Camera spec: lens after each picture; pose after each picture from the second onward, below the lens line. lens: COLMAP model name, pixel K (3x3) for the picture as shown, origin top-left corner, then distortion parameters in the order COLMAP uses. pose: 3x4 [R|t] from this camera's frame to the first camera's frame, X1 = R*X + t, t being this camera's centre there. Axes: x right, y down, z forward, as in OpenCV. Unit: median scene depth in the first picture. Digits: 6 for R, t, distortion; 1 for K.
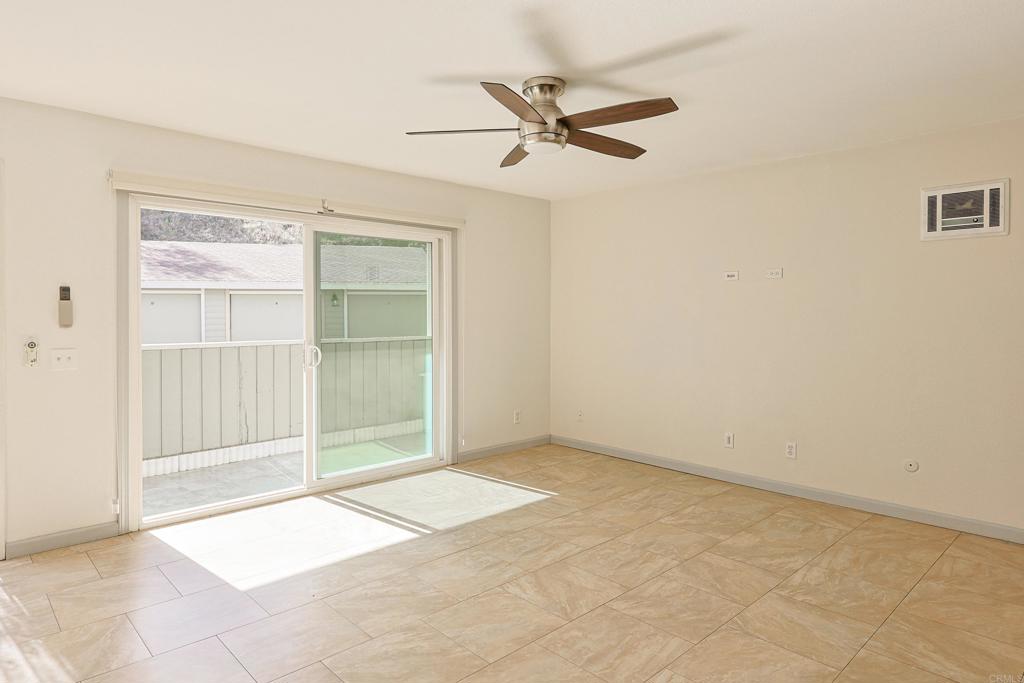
lens RADIAL K [[610.9, 0, 496.7], [0, 610.9, 322.1], [0, 0, 1]] dist [0.001480, 0.000381]
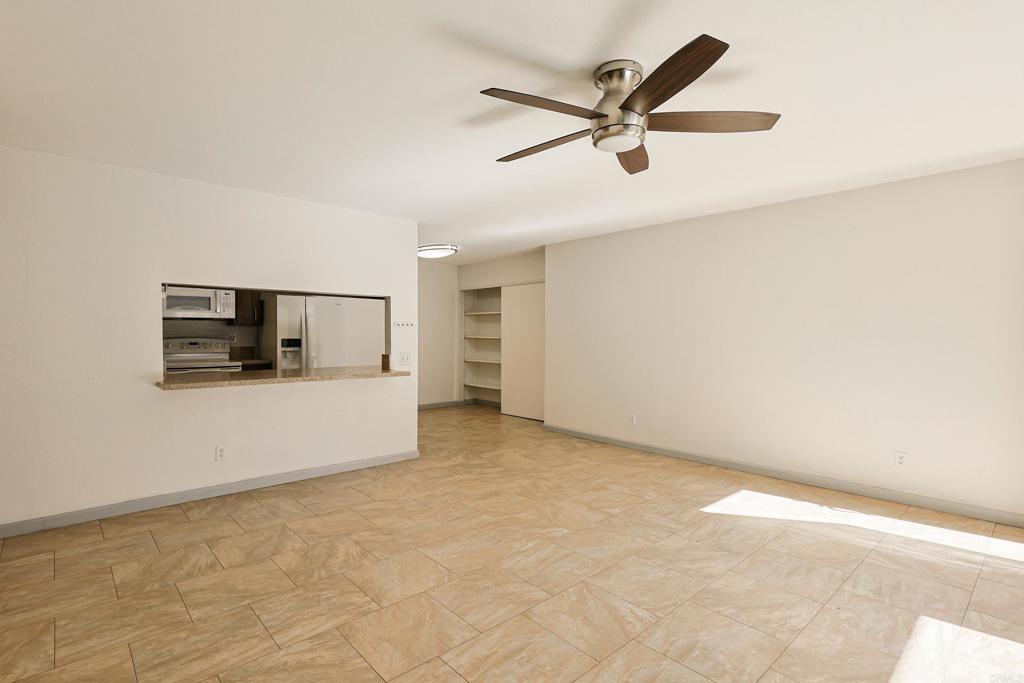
lens RADIAL K [[495.6, 0, 506.4], [0, 495.6, 336.9], [0, 0, 1]] dist [-0.000526, -0.000178]
pose [[-0.999914, -0.001341, 0.013070, 0.191250], [-0.001063, 0.999773, 0.021275, -0.012940], [-0.013096, 0.021259, -0.999688, 1.449538]]
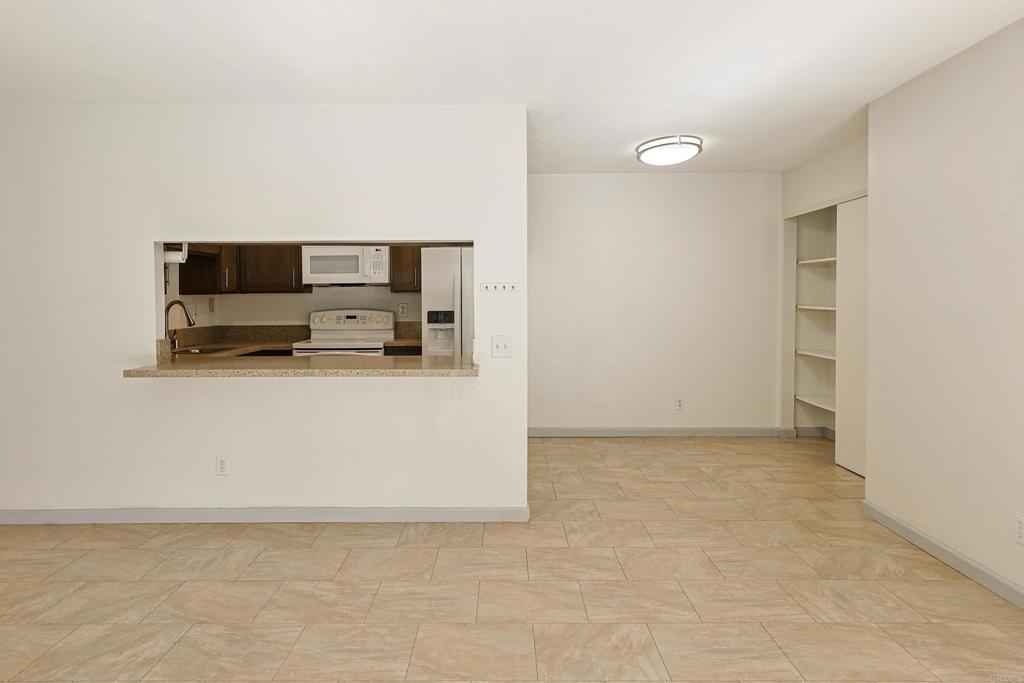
lens RADIAL K [[752.7, 0, 498.0], [0, 752.7, 315.6], [0, 0, 1]] dist [0.005032, -0.000145]
pose [[-0.726195, -0.008766, 0.687433, -0.347471], [0.016922, 0.999388, 0.030620, -0.010850], [-0.687280, 0.033869, -0.725602, 0.952285]]
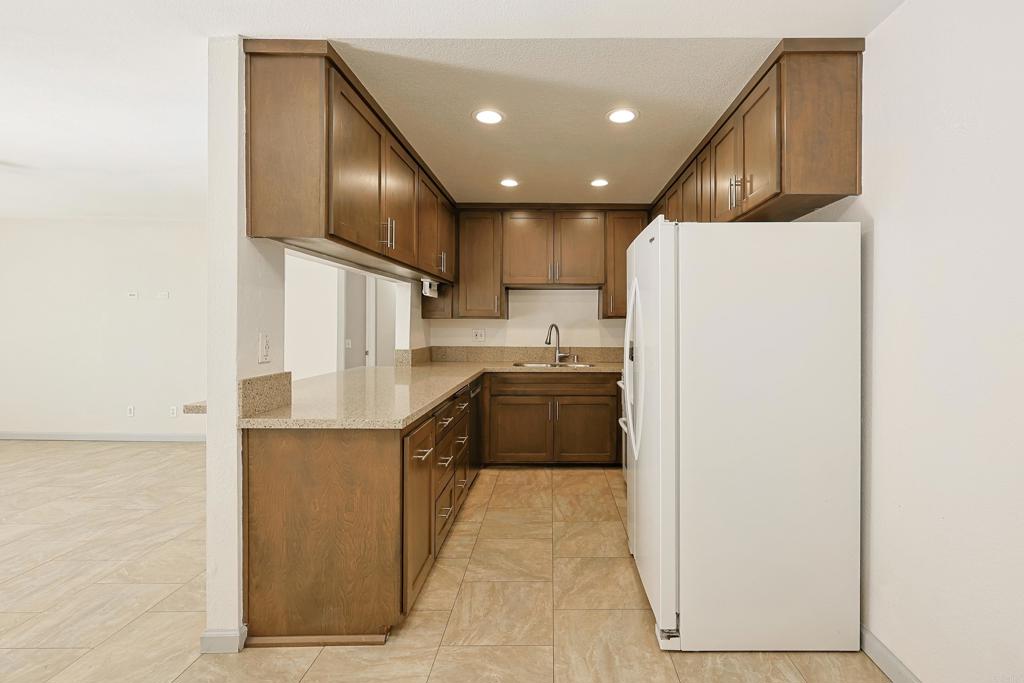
lens RADIAL K [[459.2, 0, 559.6], [0, 459.2, 324.5], [0, 0, 1]] dist [0.002498, 0.000328]
pose [[0.677145, 0.007084, 0.735816, 0.354298], [0.004036, 0.999903, -0.013341, 0.013519], [-0.735839, 0.012003, 0.677050, -0.608039]]
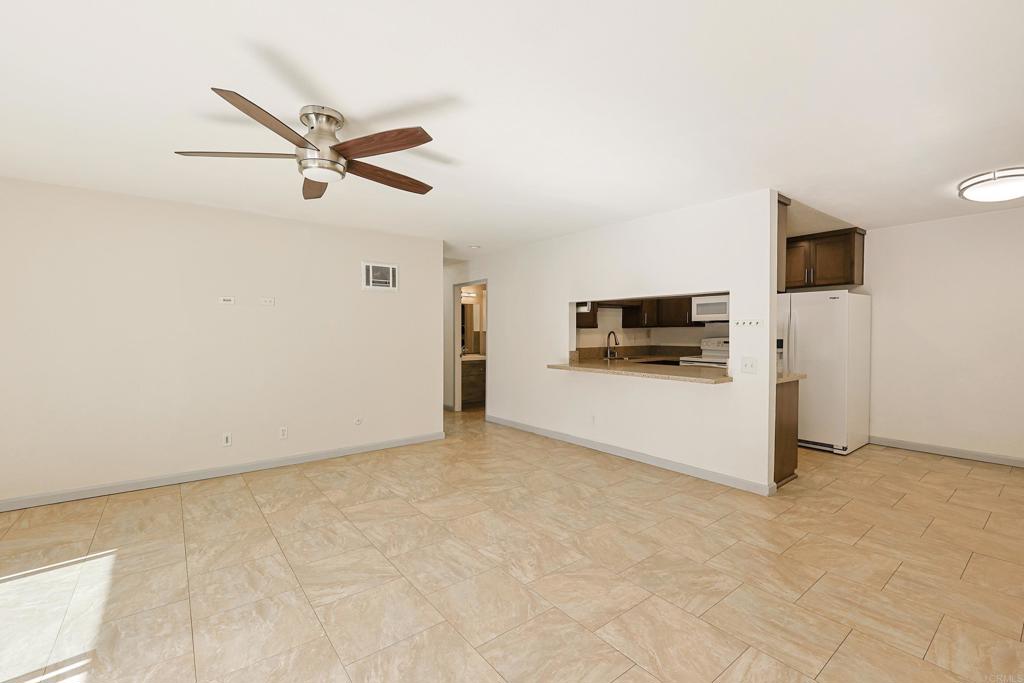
lens RADIAL K [[442.4, 0, 510.4], [0, 442.4, 338.2], [0, 0, 1]] dist [0.002808, -0.000056]
pose [[0.085316, -0.012386, 0.996277, -0.556567], [0.015517, 0.999818, 0.011102, -0.003715], [-0.996233, 0.014512, 0.085493, 0.509250]]
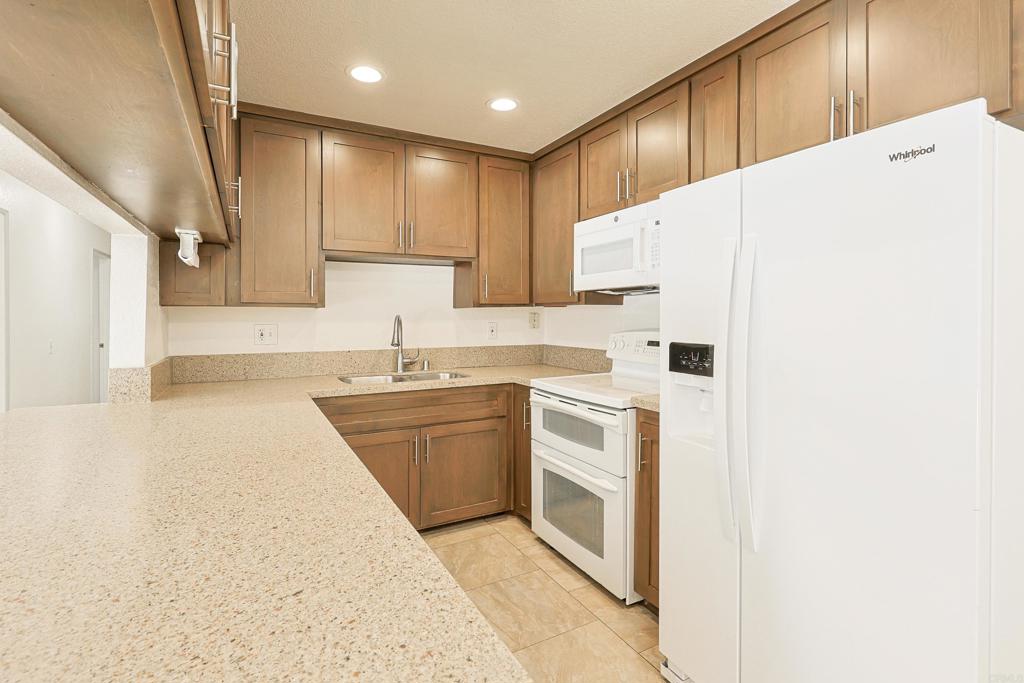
lens RADIAL K [[480.8, 0, 504.3], [0, 480.8, 318.1], [0, 0, 1]] dist [0.001524, 0.000087]
pose [[0.264557, -0.002616, 0.964367, 0.473793], [0.013444, 0.999909, -0.000976, 0.004302], [-0.964276, 0.013223, 0.264568, -0.167361]]
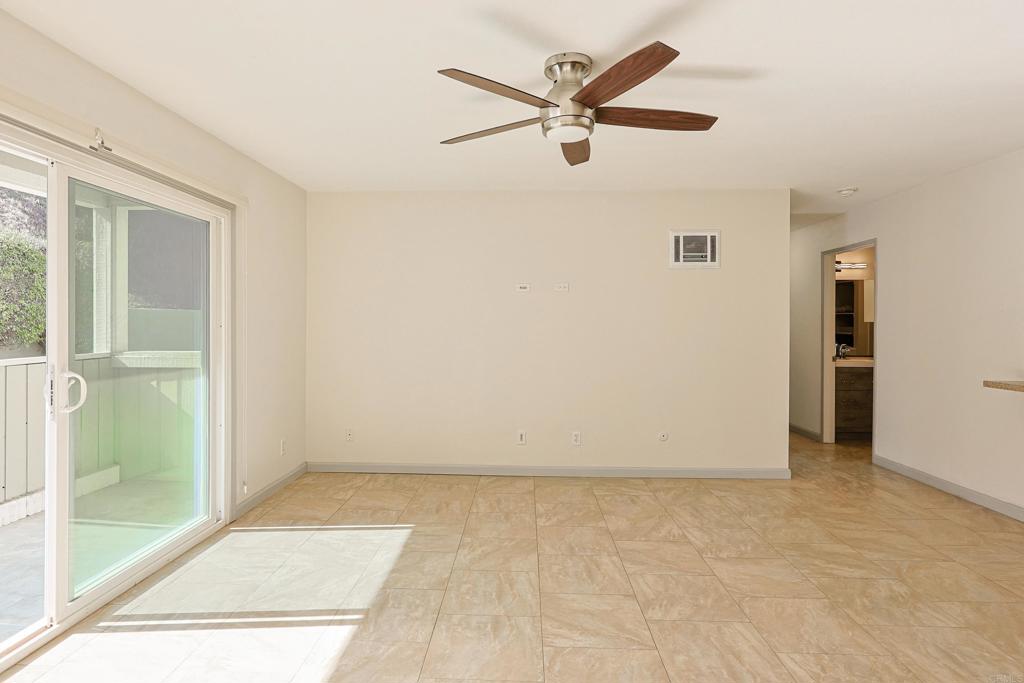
lens RADIAL K [[568.8, 0, 503.2], [0, 568.8, 328.3], [0, 0, 1]] dist [0.000956, 0.001769]
pose [[0.707165, -0.003568, 0.707039, -0.482649], [0.007431, 0.999970, -0.002385, -0.000440], [-0.707009, 0.006941, 0.707170, 0.400182]]
